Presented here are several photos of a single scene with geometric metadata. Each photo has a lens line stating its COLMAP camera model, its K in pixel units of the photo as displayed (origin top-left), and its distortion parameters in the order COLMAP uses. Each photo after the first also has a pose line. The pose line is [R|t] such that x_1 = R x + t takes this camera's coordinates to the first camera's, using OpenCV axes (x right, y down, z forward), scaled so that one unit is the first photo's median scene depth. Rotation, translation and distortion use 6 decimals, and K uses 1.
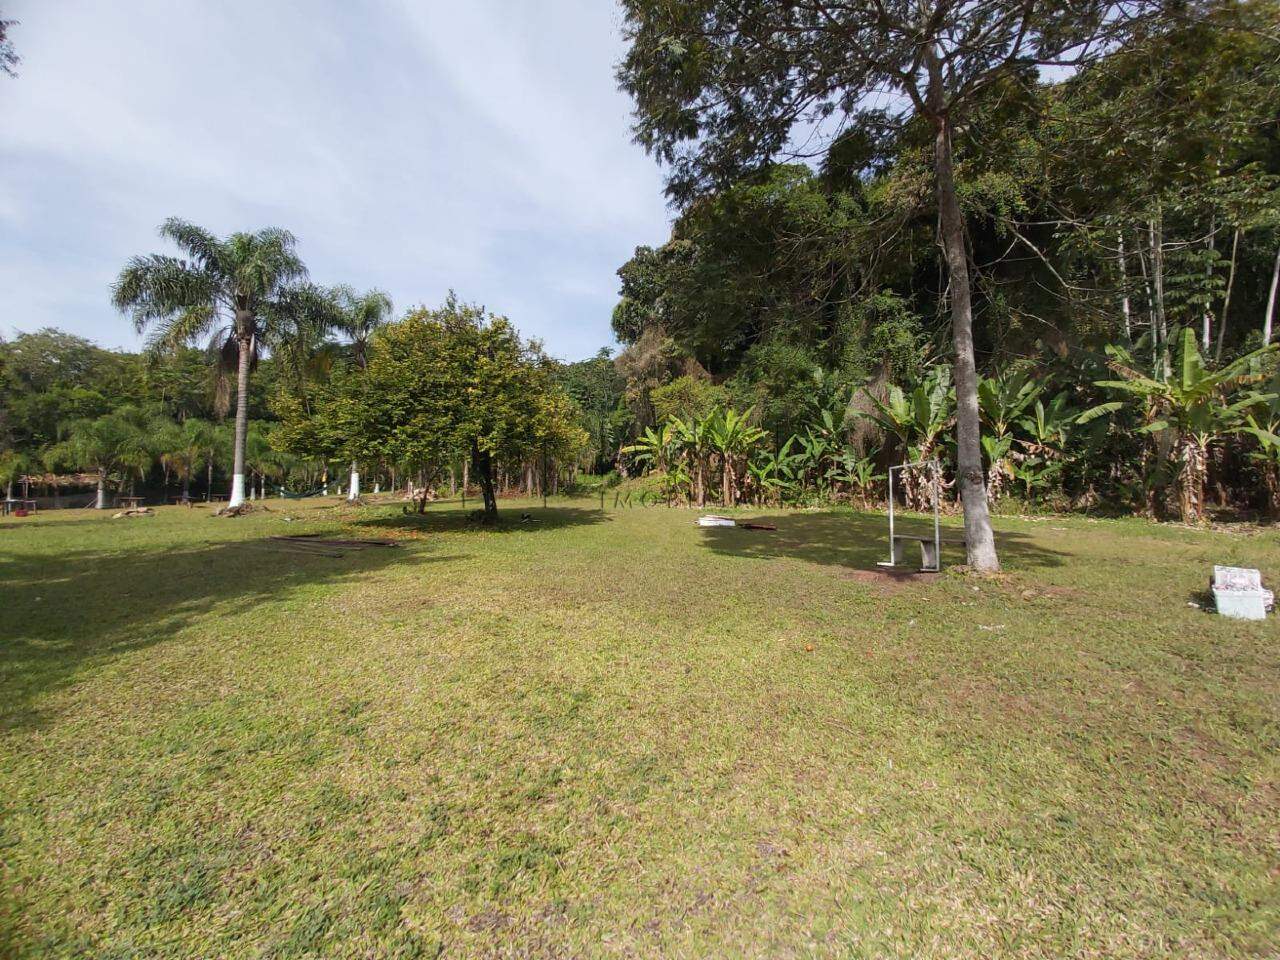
lens RADIAL K [[484.4, 0, 653.6], [0, 484.4, 471.7], [0, 0, 1]] dist [-0.000139, -0.012432]
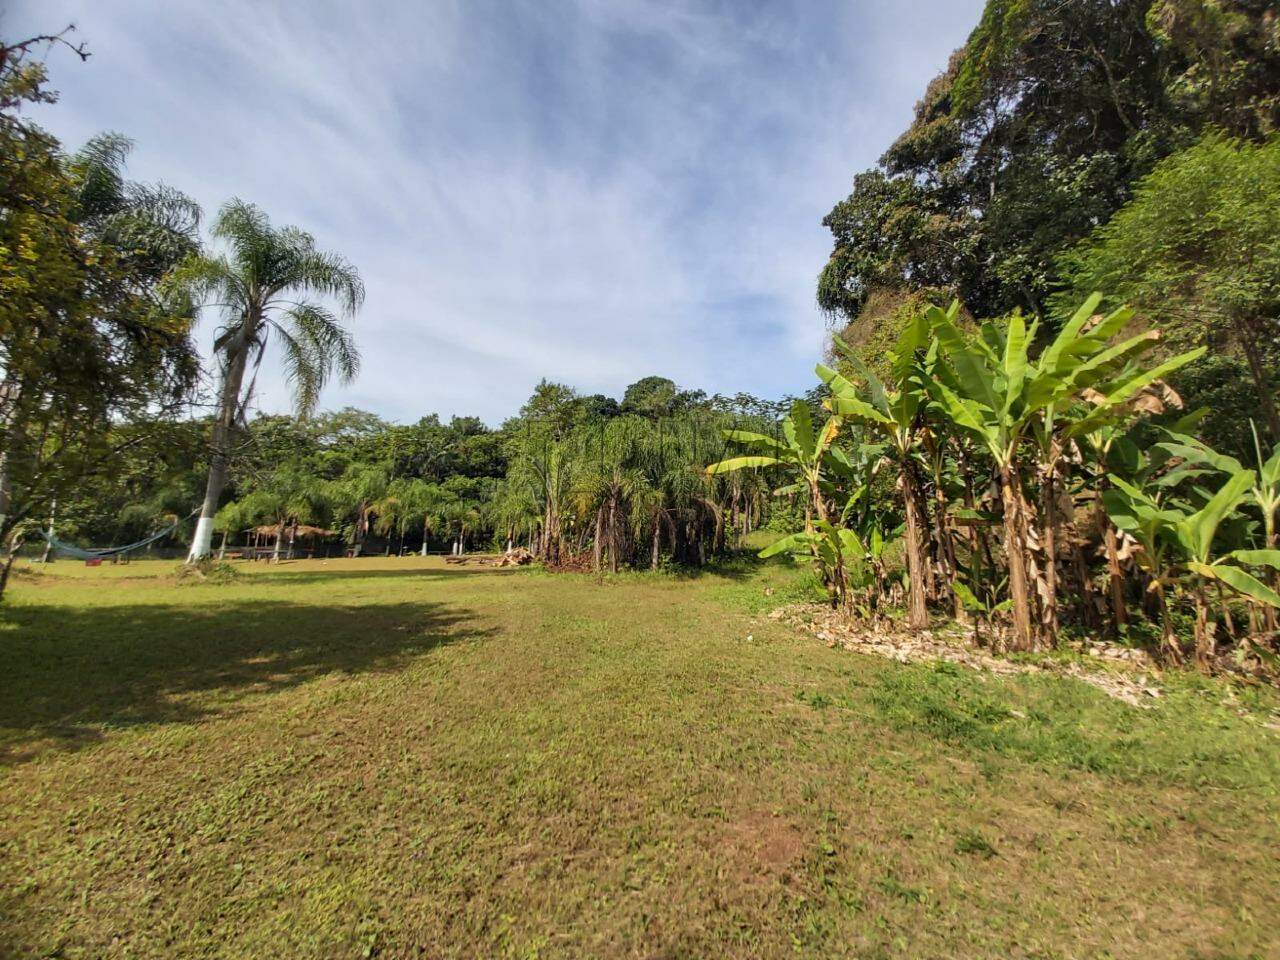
lens RADIAL K [[484.4, 0, 653.6], [0, 484.4, 471.7], [0, 0, 1]] dist [-0.000139, -0.012432]
pose [[0.834472, -0.060596, -0.547709, 0.089023], [-0.003298, 0.993369, -0.114925, 0.002545], [0.551041, 0.097708, 0.828738, 0.442500]]
